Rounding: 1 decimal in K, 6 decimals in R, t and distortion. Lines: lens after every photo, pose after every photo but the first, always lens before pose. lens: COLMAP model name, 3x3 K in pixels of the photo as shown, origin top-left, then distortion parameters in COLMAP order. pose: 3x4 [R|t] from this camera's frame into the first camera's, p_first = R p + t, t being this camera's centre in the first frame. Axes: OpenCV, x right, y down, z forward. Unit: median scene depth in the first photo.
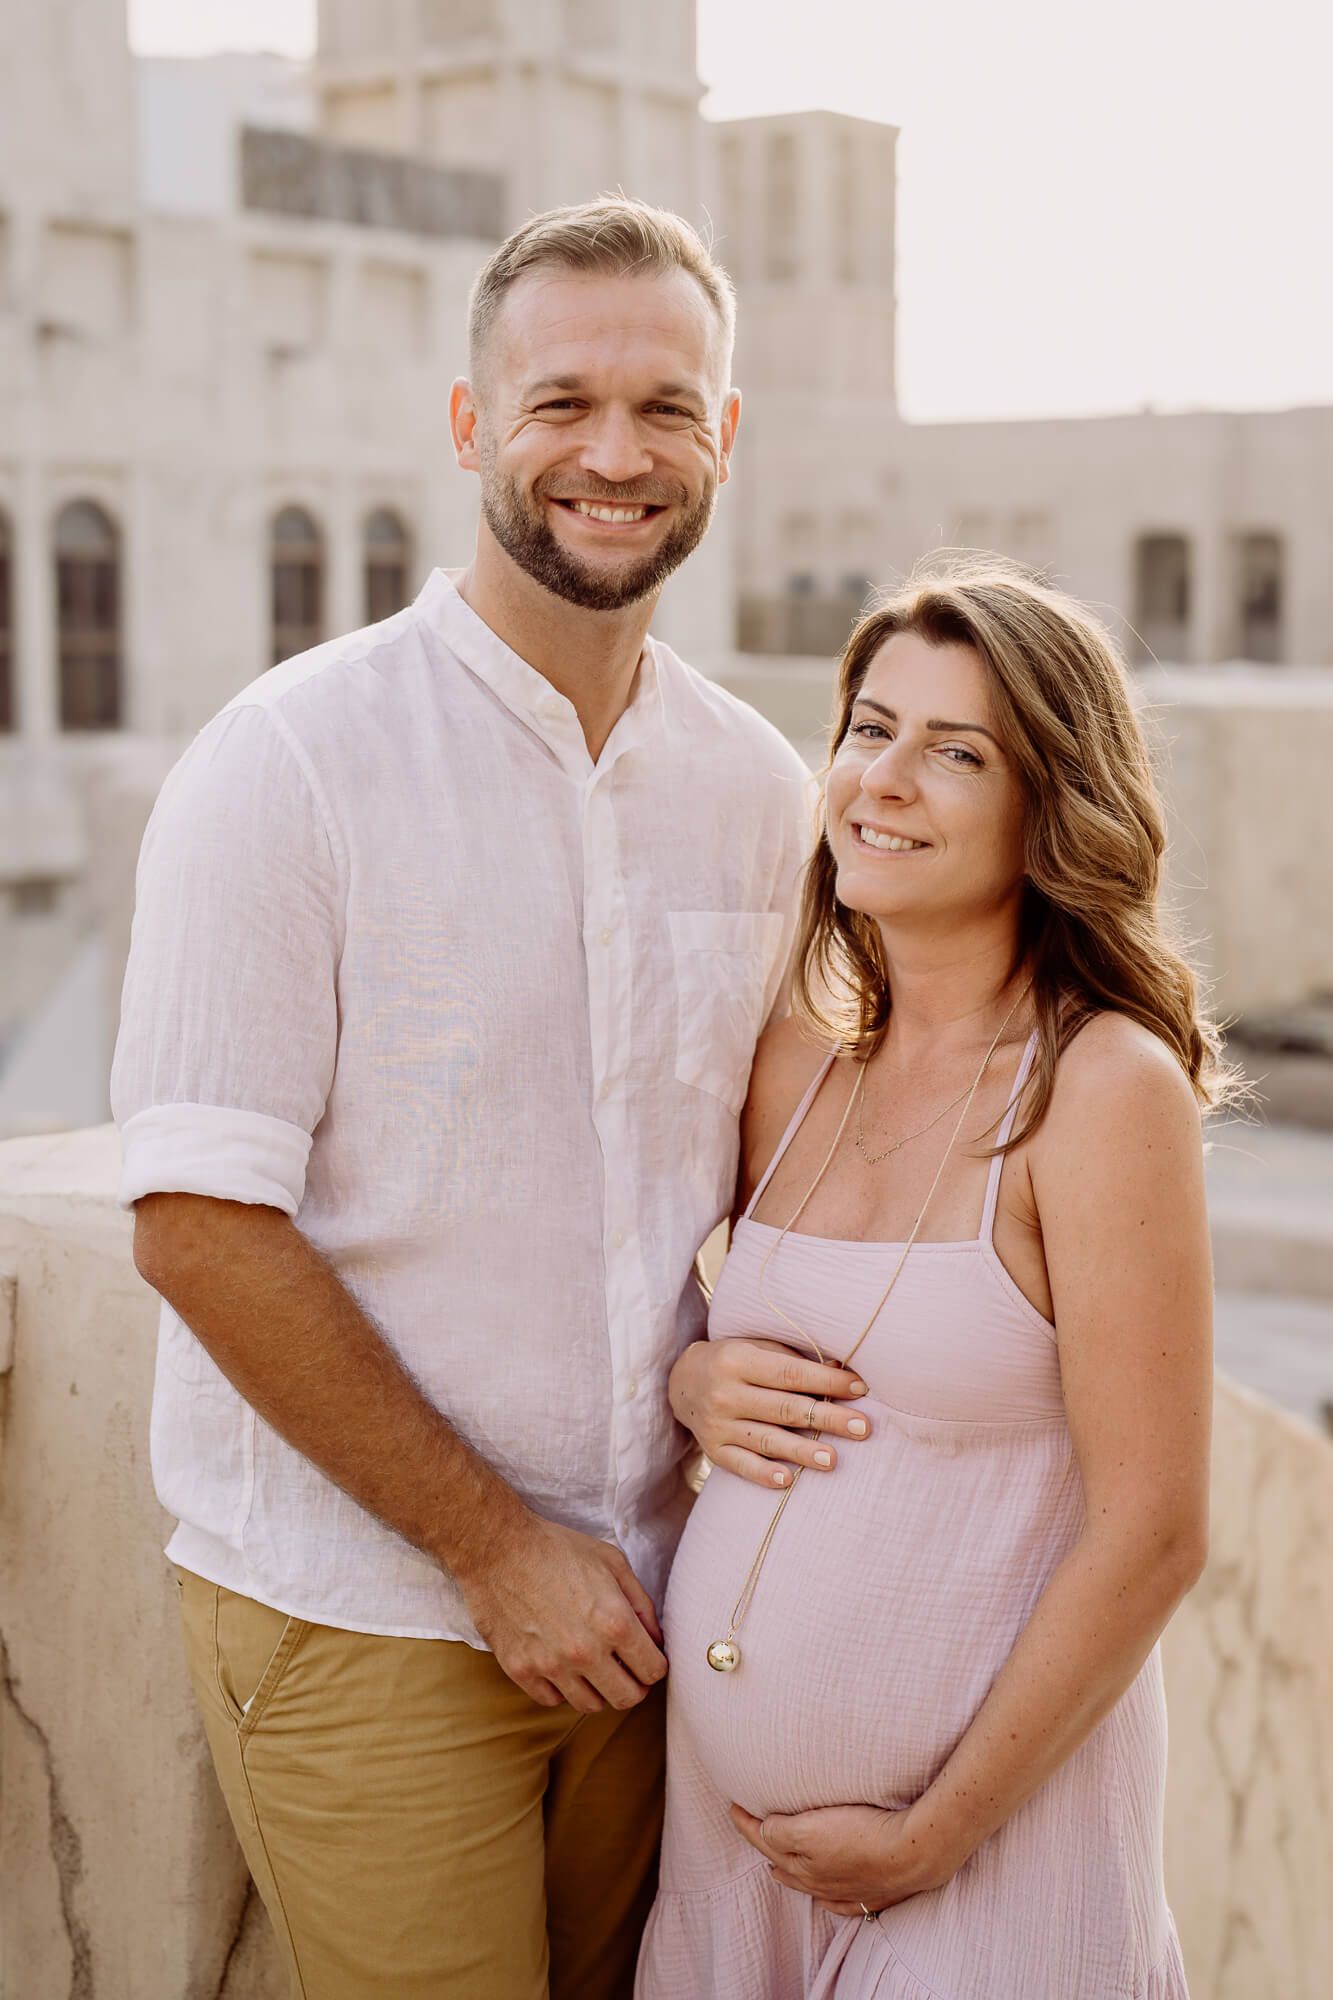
lens RADIAL K [[2851.5, 0, 623.0], [0, 2851.5, 949.4], [0, 0, 1]] dist [-0.132486, 0.941190]
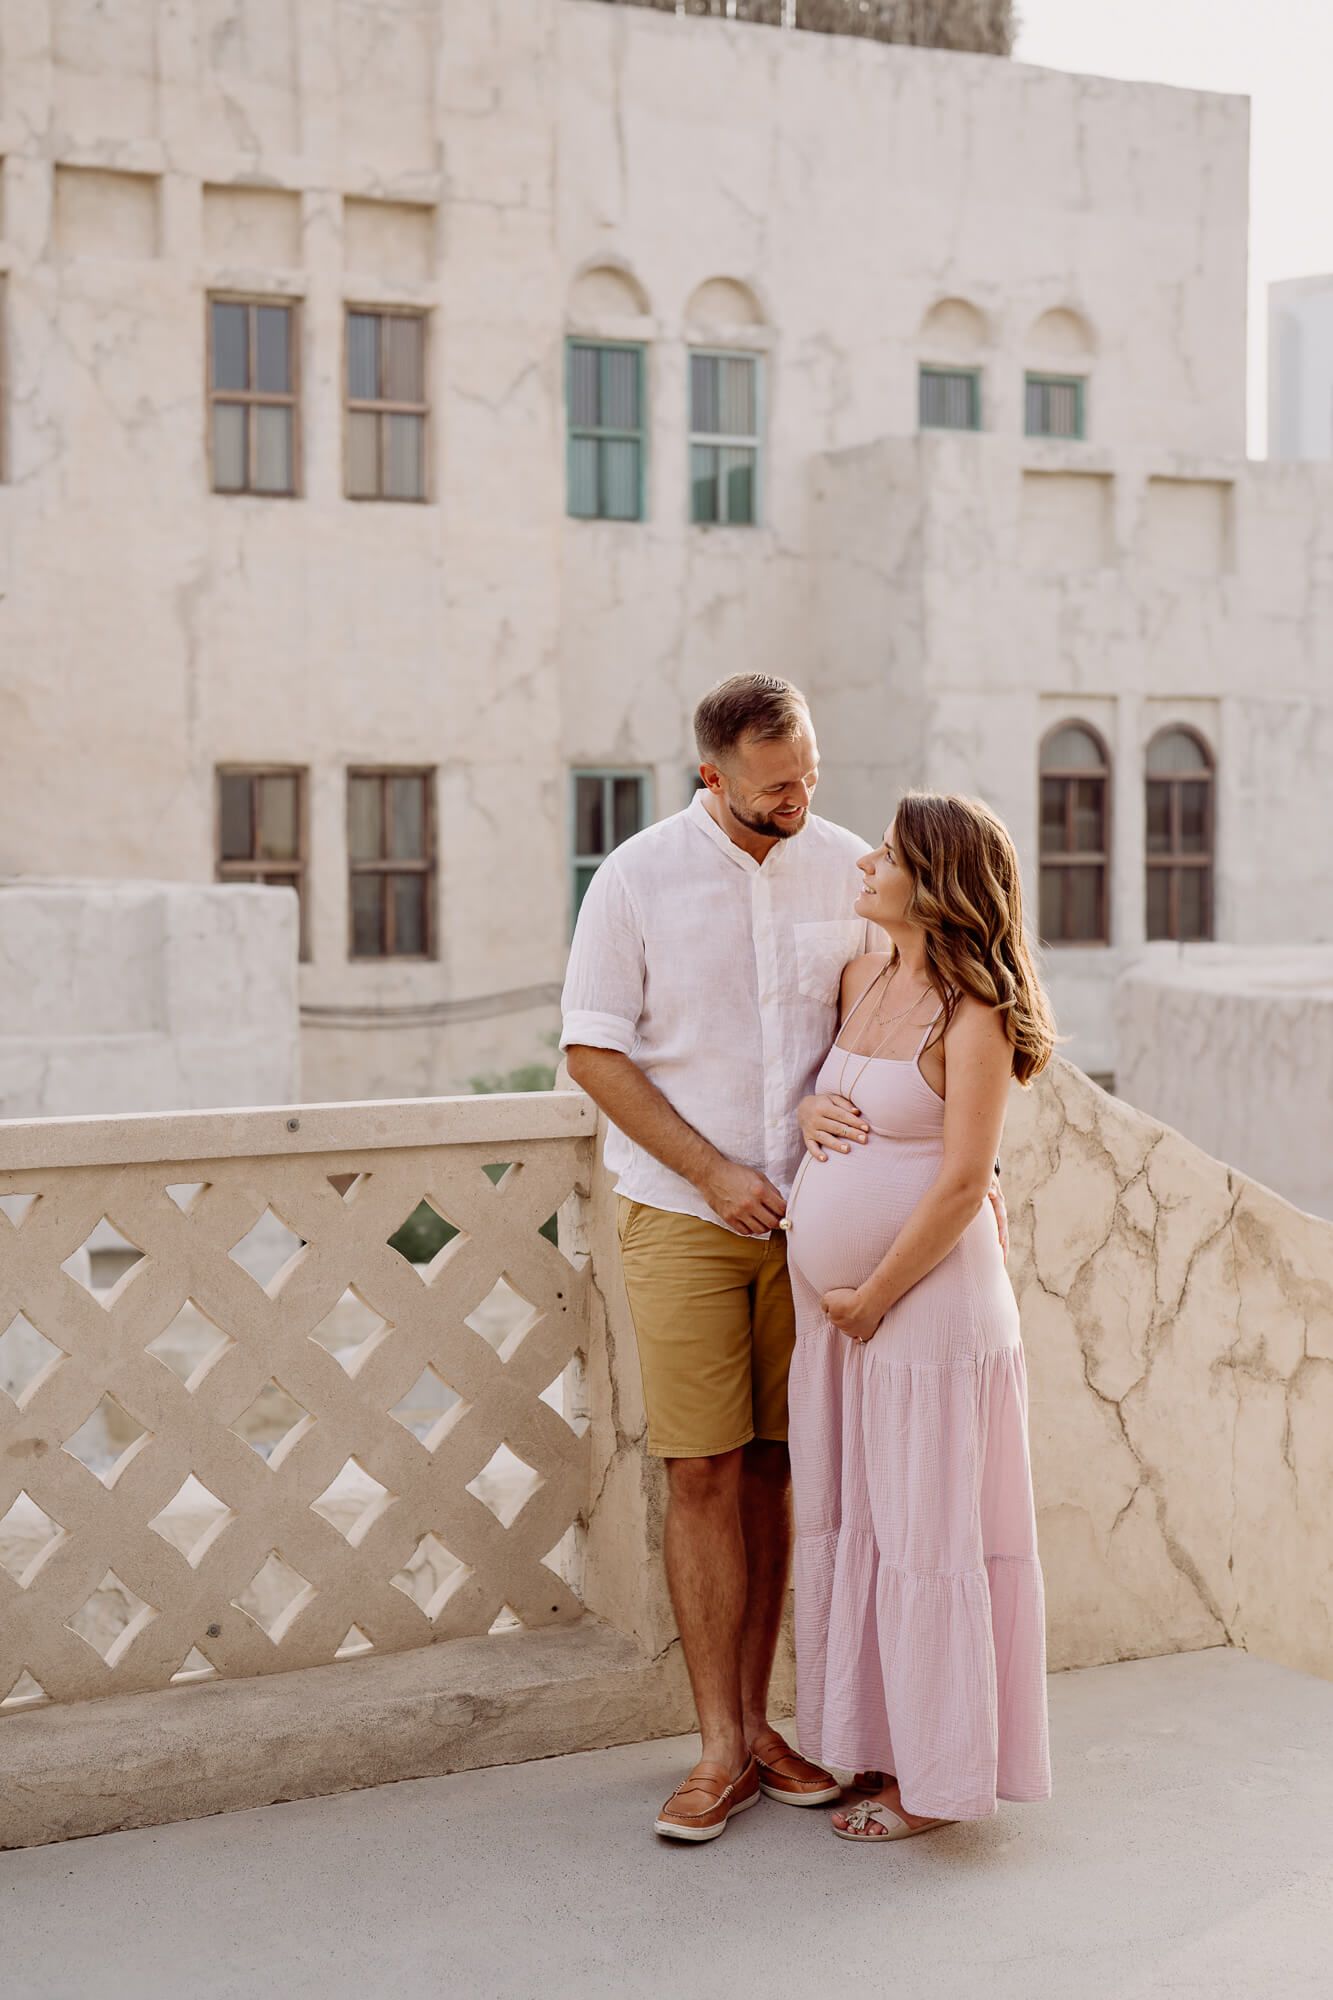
lens RADIAL K [[2761.9, 0, 666.4], [0, 2761.9, 1019.9], [0, 0, 1]] dist [-0.122319, 0.912213]
pose [[0.926006, 0.026265, -0.376593, 0.677794], [-0.045085, 0.998131, -0.041245, 0.143329], [0.374806, 0.055171, 0.925460, -1.057369]]
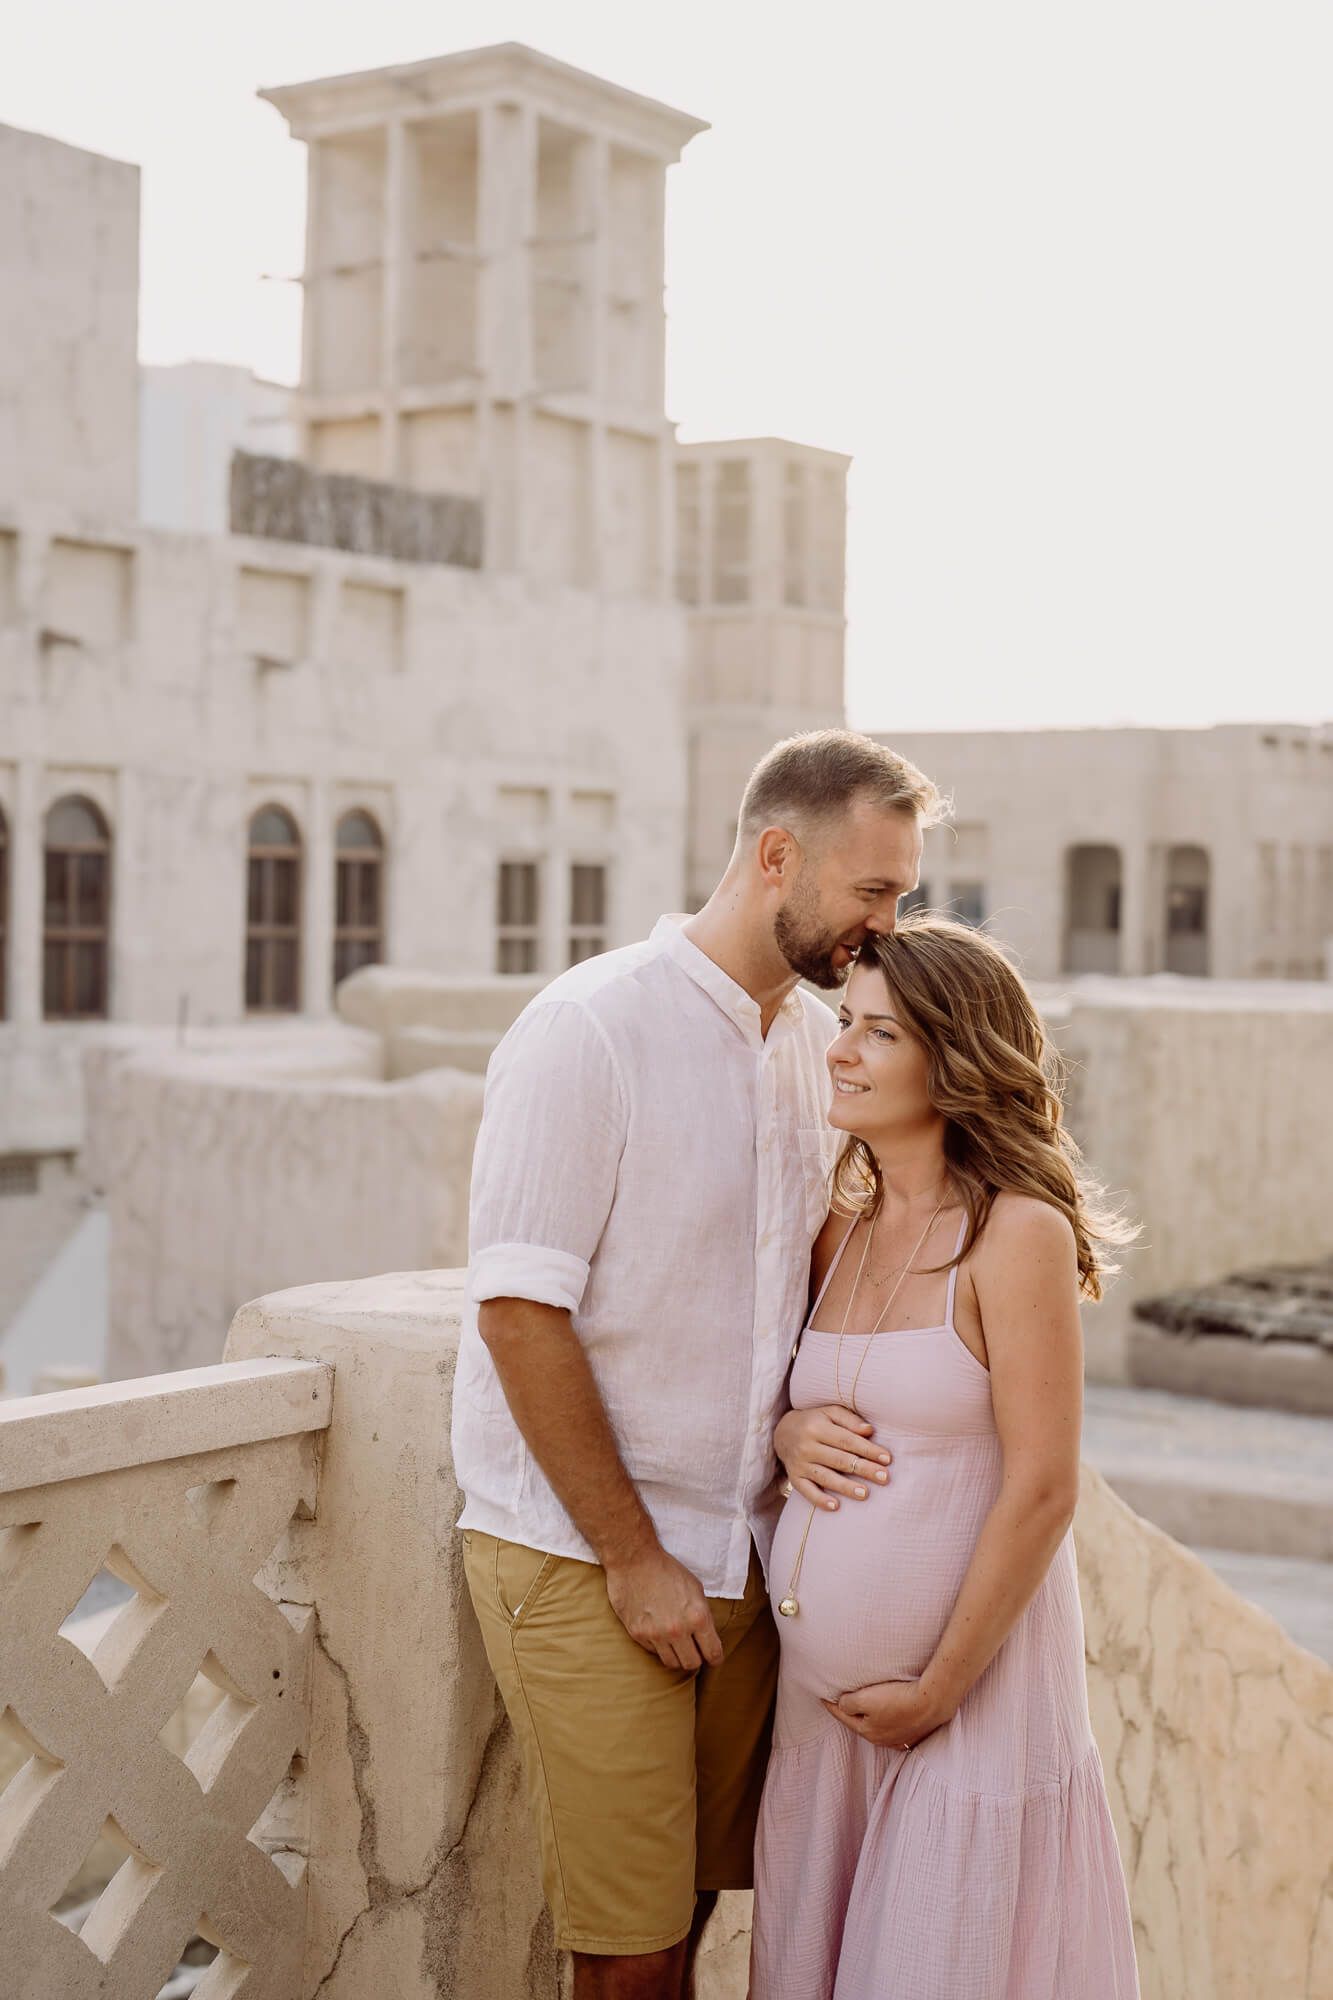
lens RADIAL K [[2768.0, 0, 666.5], [0, 2768.0, 1000.0], [0, 0, 1]] dist [-0.147334, 0.947571]
pose [[0.999277, 0.017764, 0.033602, -0.087832], [-0.014800, 0.996143, -0.086486, 0.044399], [-0.035009, 0.085927, 0.995686, -0.500397]]
